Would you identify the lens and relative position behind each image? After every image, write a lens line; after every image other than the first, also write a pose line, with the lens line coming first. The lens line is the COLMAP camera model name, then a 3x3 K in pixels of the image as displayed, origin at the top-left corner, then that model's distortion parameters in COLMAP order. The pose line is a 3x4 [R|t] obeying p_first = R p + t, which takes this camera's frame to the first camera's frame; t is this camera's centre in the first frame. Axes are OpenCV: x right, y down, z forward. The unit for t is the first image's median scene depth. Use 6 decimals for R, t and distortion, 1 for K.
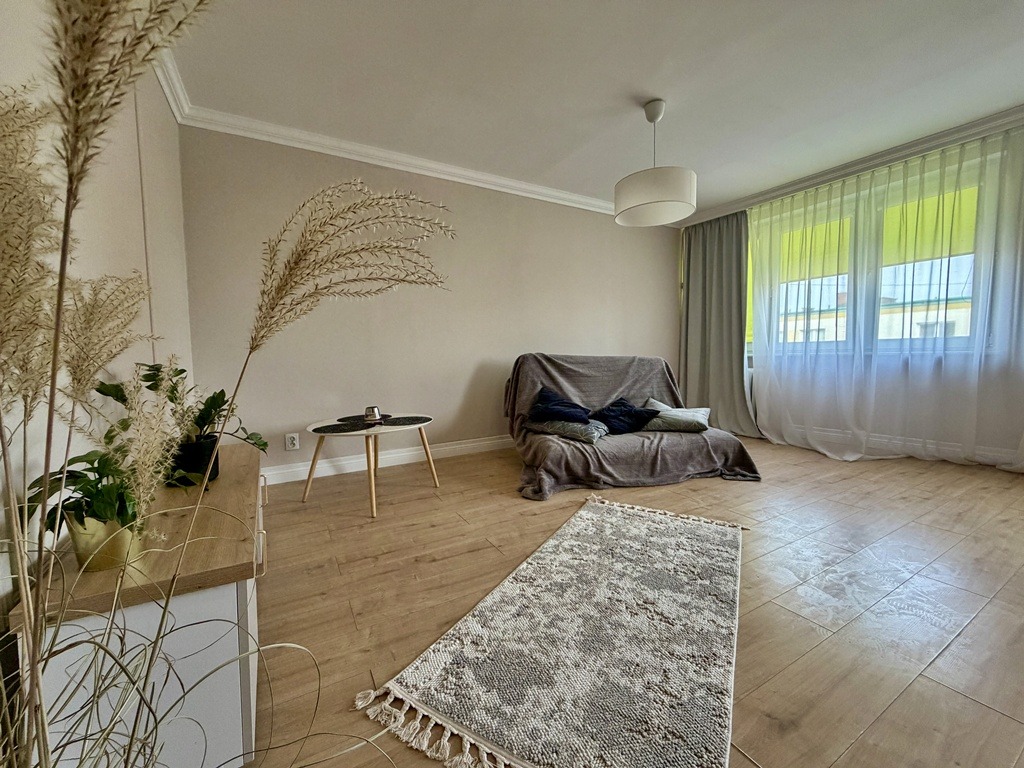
lens RADIAL K [[412.0, 0, 512.0], [0, 412.0, 384.0], [0, 0, 1]] dist [0.002409, -0.000132]
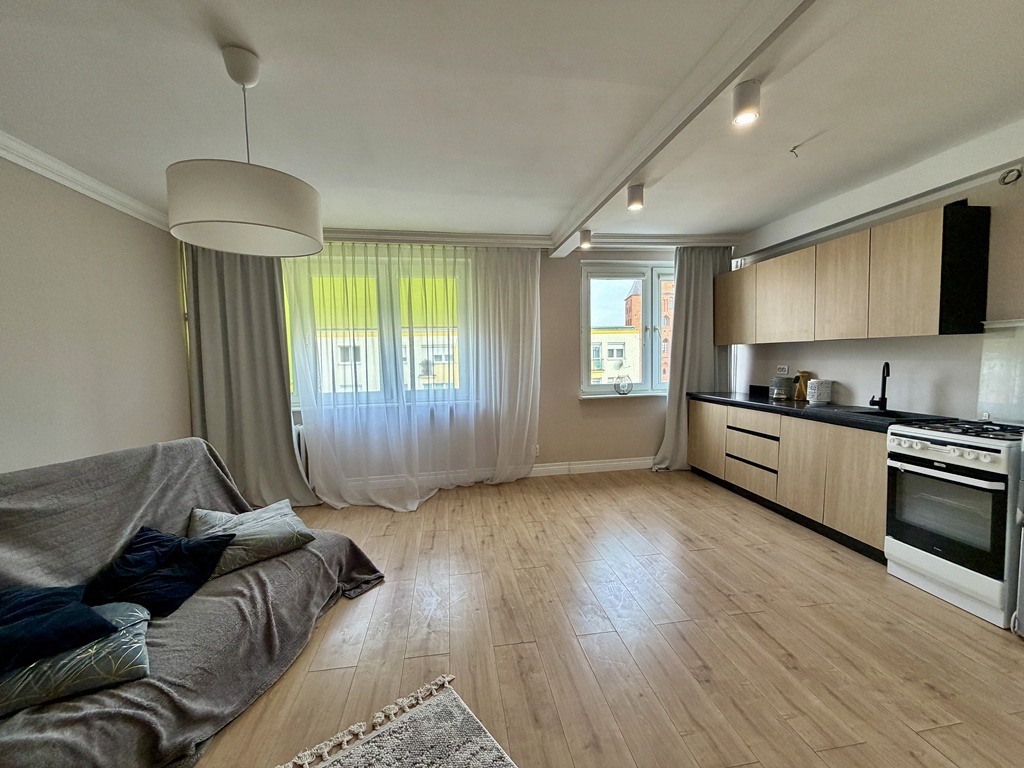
lens RADIAL K [[407.8, 0, 509.6], [0, 407.8, 382.1], [0, 0, 1]] dist [0.001967, -0.000481]
pose [[0.359813, -0.048872, 0.931744, -0.074180], [0.077186, 0.996763, 0.022476, -0.166150], [-0.929826, 0.063830, 0.362420, 0.394917]]
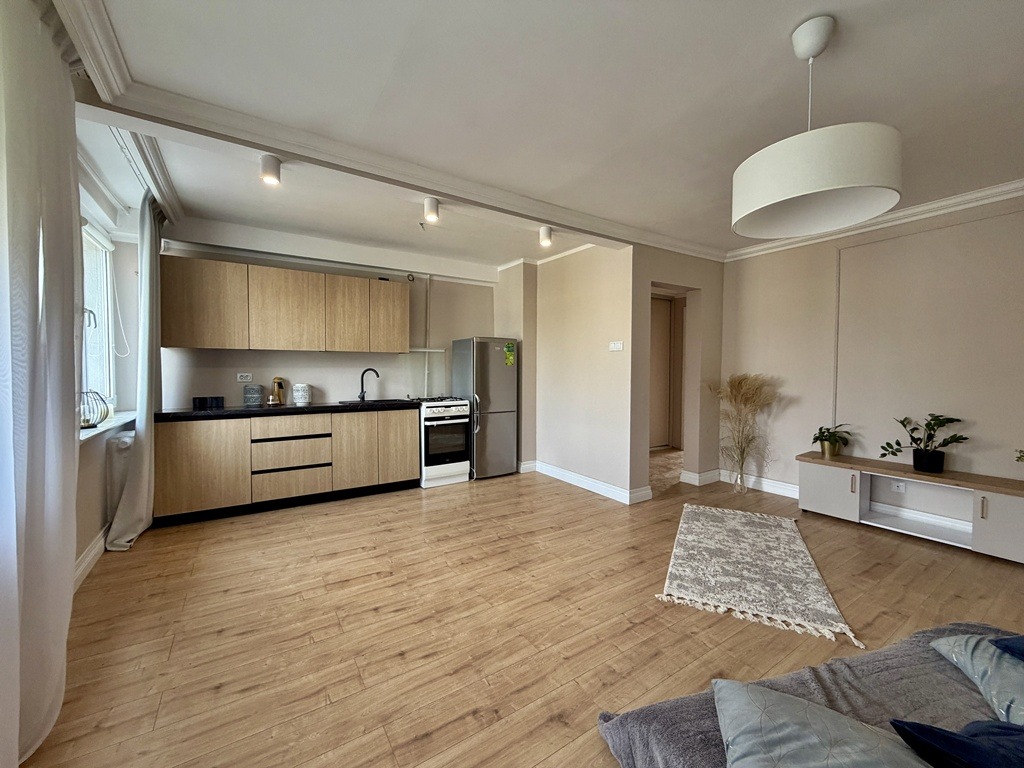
lens RADIAL K [[407.8, 0, 509.6], [0, 407.8, 382.1], [0, 0, 1]] dist [0.001967, -0.000481]
pose [[-0.998390, 0.016399, -0.054293, 0.694134], [0.010905, 0.994930, 0.099976, -0.213039], [0.055657, 0.099223, -0.993507, 1.367283]]
